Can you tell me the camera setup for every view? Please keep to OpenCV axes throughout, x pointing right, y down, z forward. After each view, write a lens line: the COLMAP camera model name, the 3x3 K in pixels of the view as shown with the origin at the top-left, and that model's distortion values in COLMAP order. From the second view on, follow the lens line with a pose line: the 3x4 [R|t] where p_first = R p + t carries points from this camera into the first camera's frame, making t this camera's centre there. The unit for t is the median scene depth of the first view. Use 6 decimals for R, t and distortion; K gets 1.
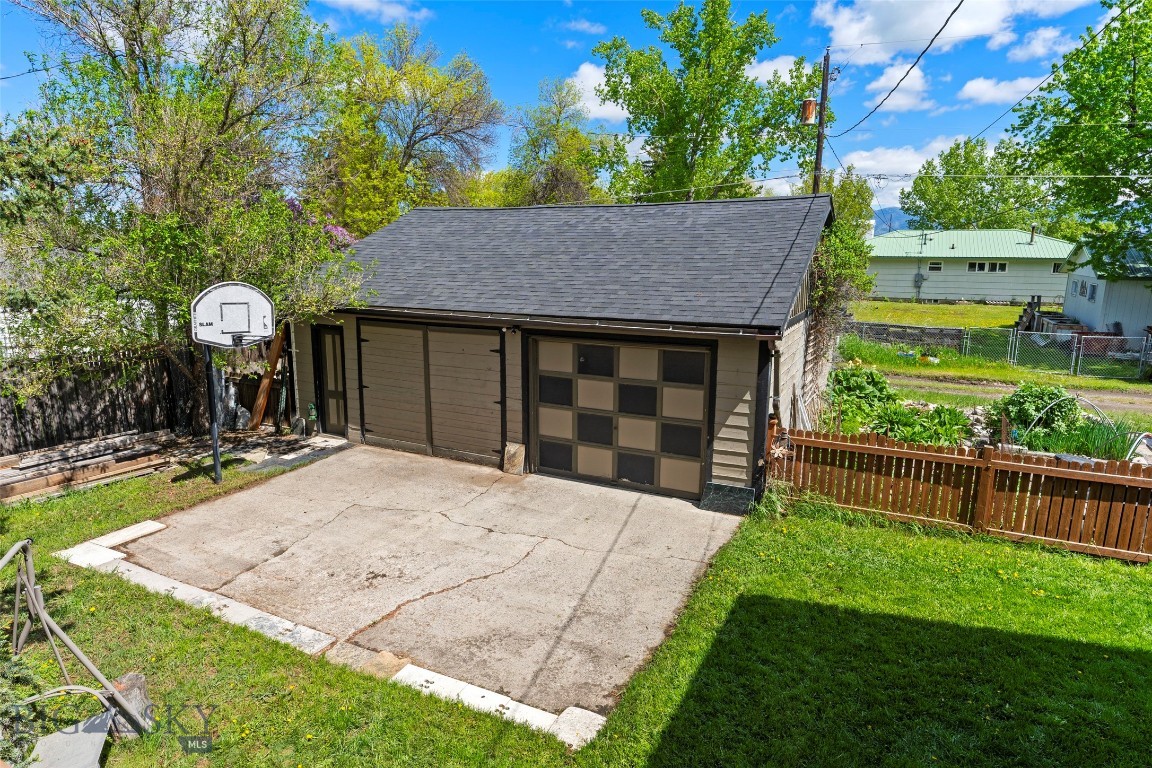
lens RADIAL K [[653.8, 0, 575.2], [0, 653.8, 383.6], [0, 0, 1]] dist [0.025951, 0.000264]
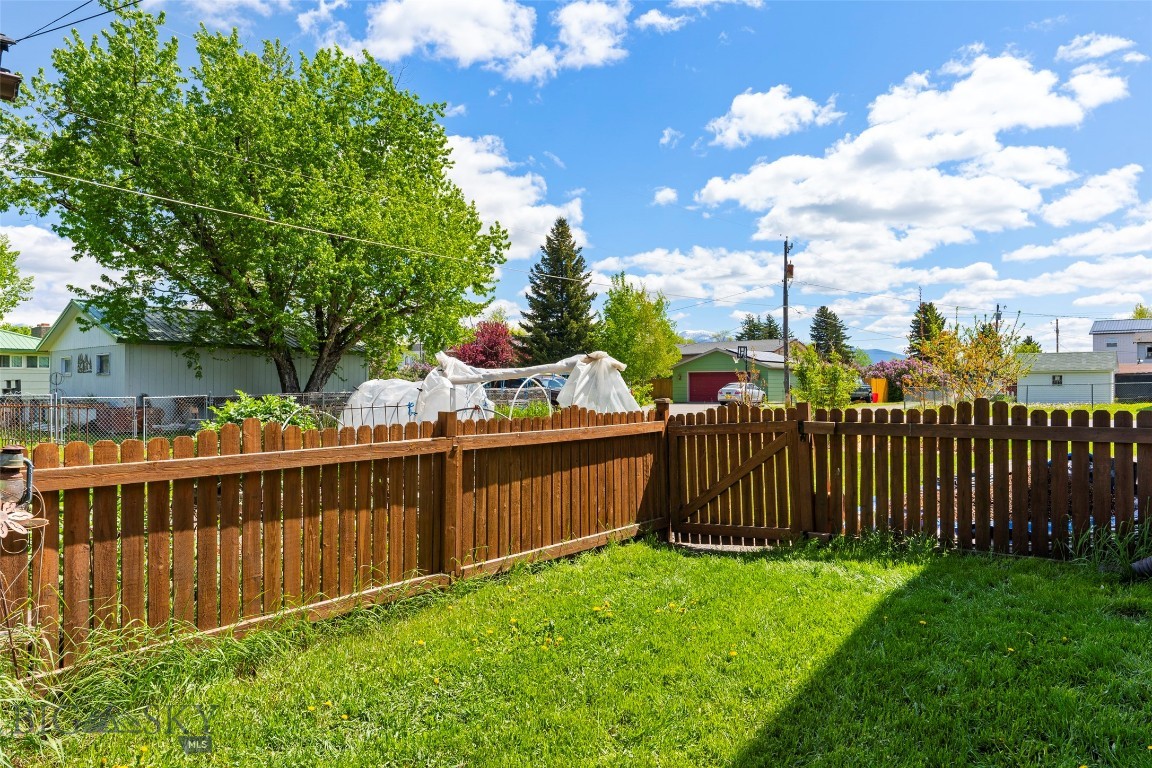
lens RADIAL K [[753.1, 0, 576.1], [0, 753.1, 379.5], [0, 0, 1]] dist [-0.002886, 0.000402]
pose [[0.230452, 0.006968, 0.973059, 0.049506], [0.191038, 0.980190, -0.052263, 0.108783], [-0.954147, 0.197936, 0.224555, 0.679390]]
